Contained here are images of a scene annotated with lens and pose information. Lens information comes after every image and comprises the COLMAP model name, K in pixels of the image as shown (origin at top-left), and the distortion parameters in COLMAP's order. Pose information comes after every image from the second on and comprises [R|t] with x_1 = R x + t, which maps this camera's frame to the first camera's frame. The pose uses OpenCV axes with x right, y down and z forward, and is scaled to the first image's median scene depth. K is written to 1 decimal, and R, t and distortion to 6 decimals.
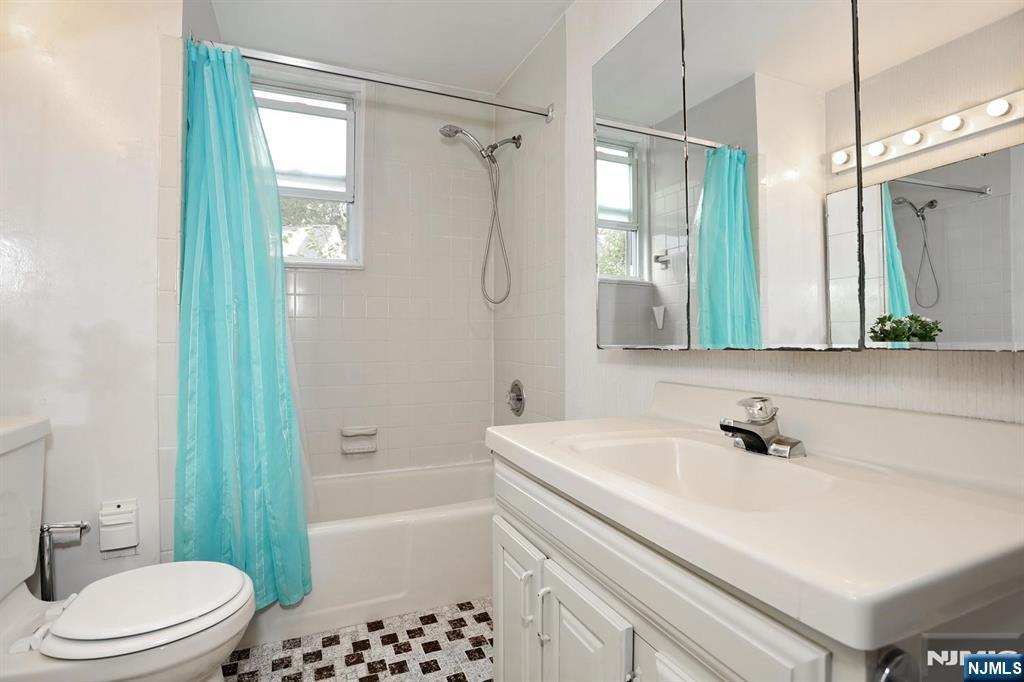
lens RADIAL K [[500.3, 0, 511.9], [0, 500.3, 338.5], [0, 0, 1]] dist [-0.054637, 0.004249]
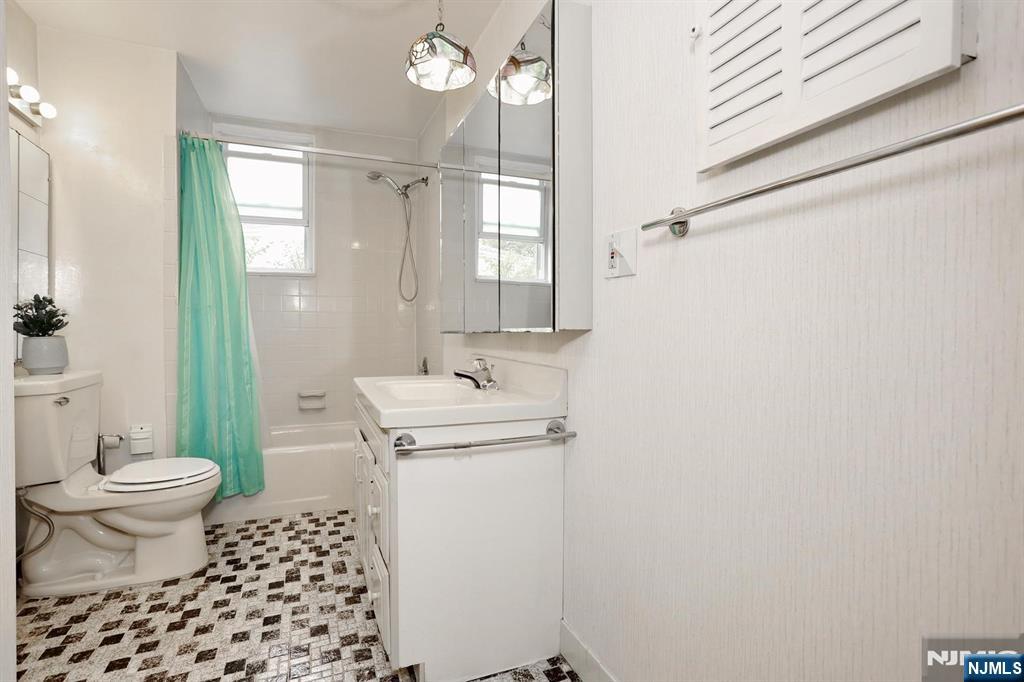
lens RADIAL K [[500.3, 0, 517.6], [0, 500.3, 341.5], [0, 0, 1]] dist [-0.054637, 0.004249]
pose [[0.999939, 0.004719, -0.009969, 0.429337], [-0.004441, 0.999606, 0.027730, 0.001153], [0.010095, -0.027684, 0.999566, -0.565661]]
